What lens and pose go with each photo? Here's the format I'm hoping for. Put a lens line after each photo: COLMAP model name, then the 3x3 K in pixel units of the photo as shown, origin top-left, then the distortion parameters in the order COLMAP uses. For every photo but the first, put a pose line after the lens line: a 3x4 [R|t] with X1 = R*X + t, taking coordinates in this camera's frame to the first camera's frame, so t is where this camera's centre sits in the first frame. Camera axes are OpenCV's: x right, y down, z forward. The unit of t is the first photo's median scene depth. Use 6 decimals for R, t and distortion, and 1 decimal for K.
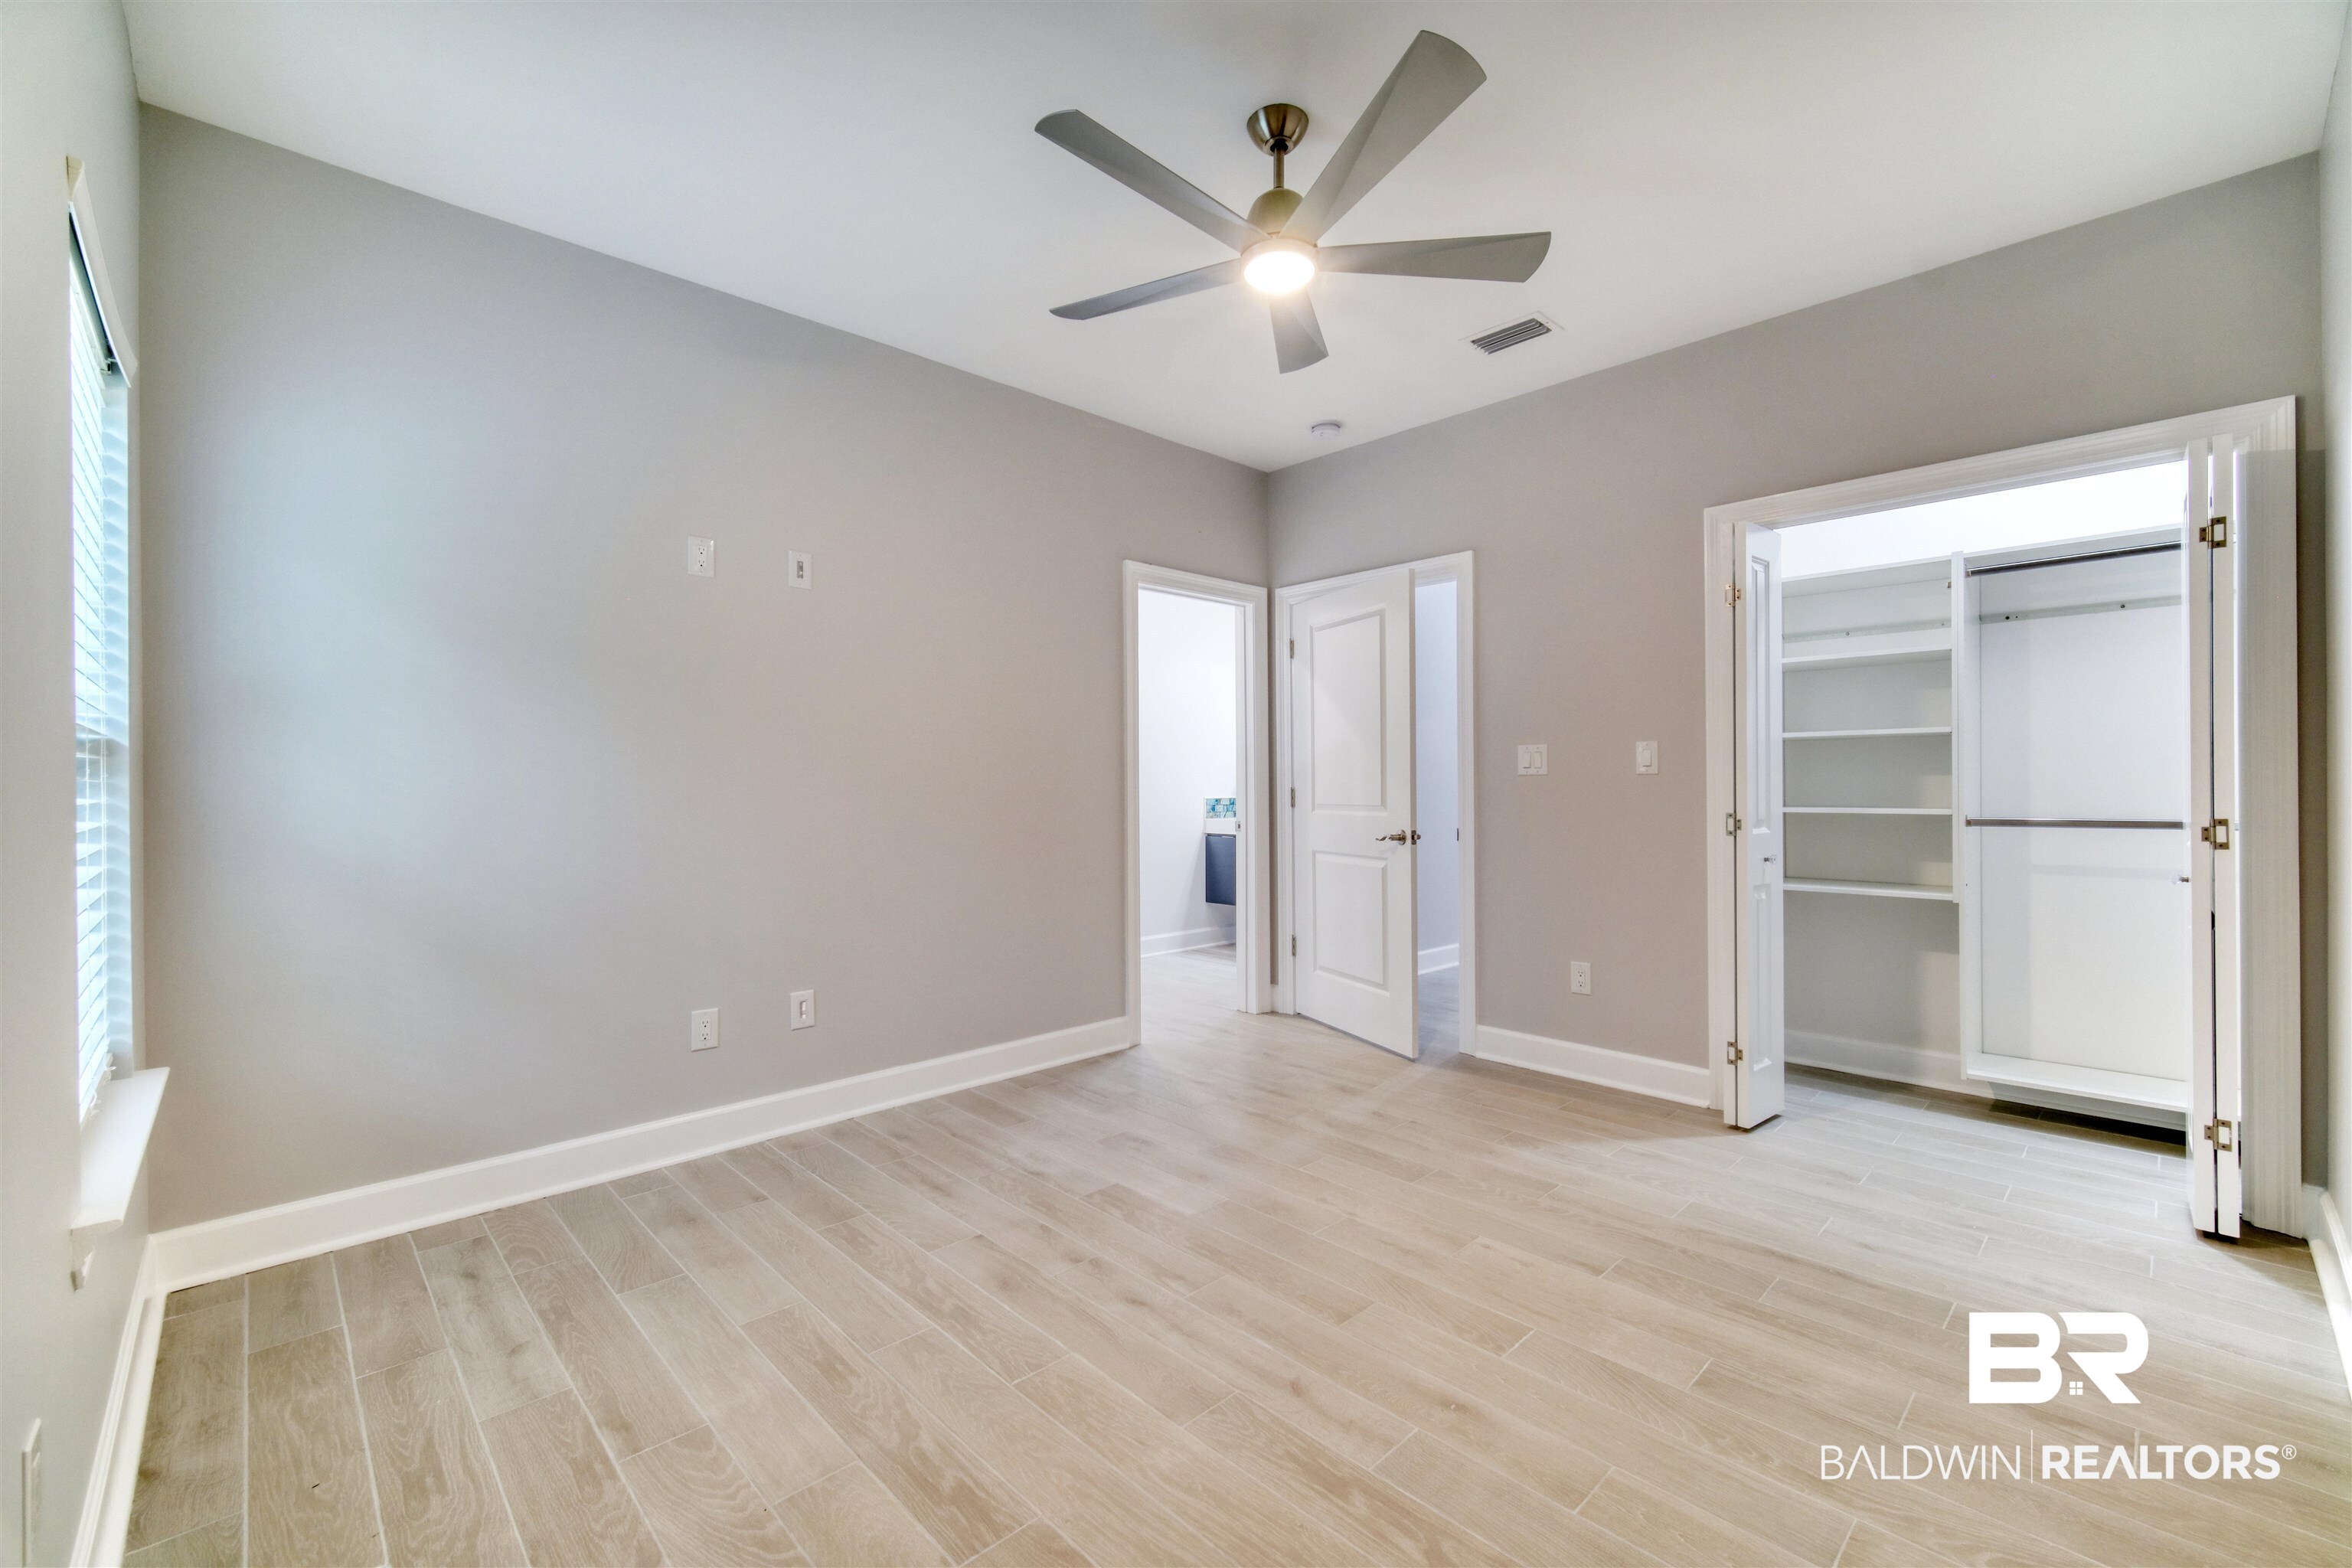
lens RADIAL K [[983.4, 0, 1179.1], [0, 983.4, 781.1], [0, 0, 1]] dist [0.011643, 0.000144]
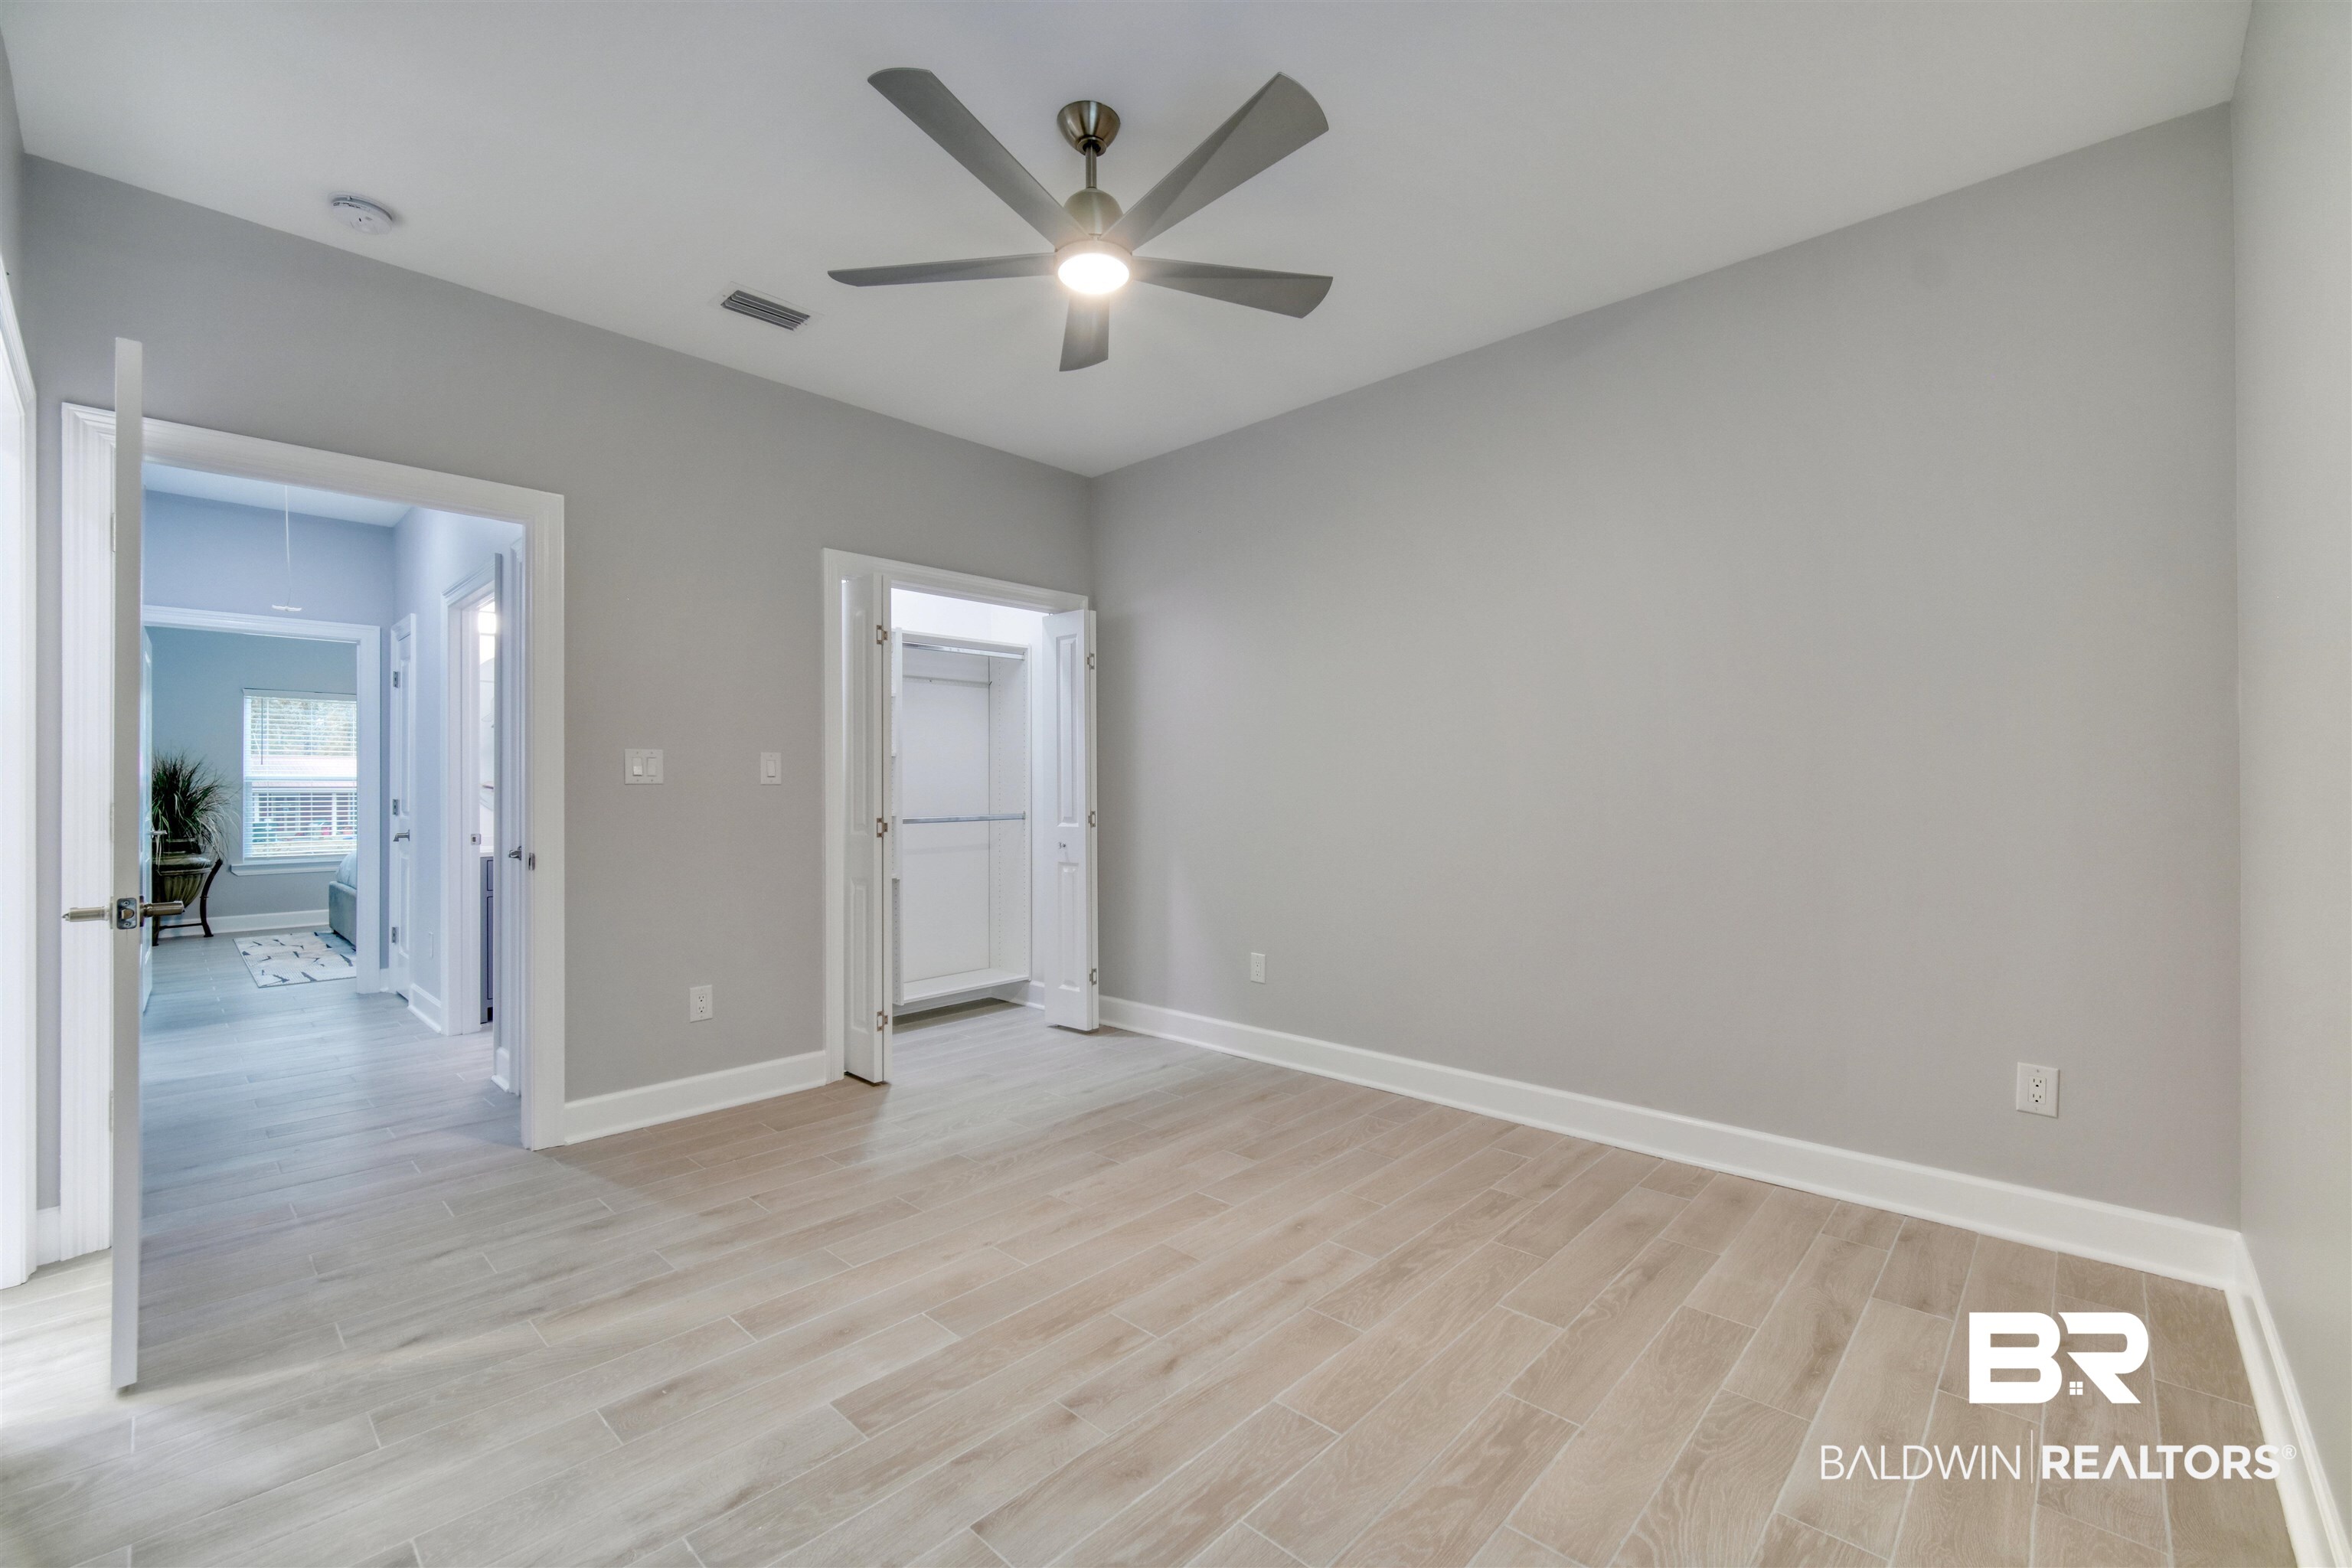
lens RADIAL K [[987.3, 0, 1176.0], [0, 987.3, 784.0], [0, 0, 1]] dist [0.010206, -0.000083]
pose [[-0.059876, 0.013743, 0.998111, -0.877229], [-0.000813, 0.999904, -0.013817, 0.008894], [-0.998205, -0.001639, -0.059859, 0.965474]]
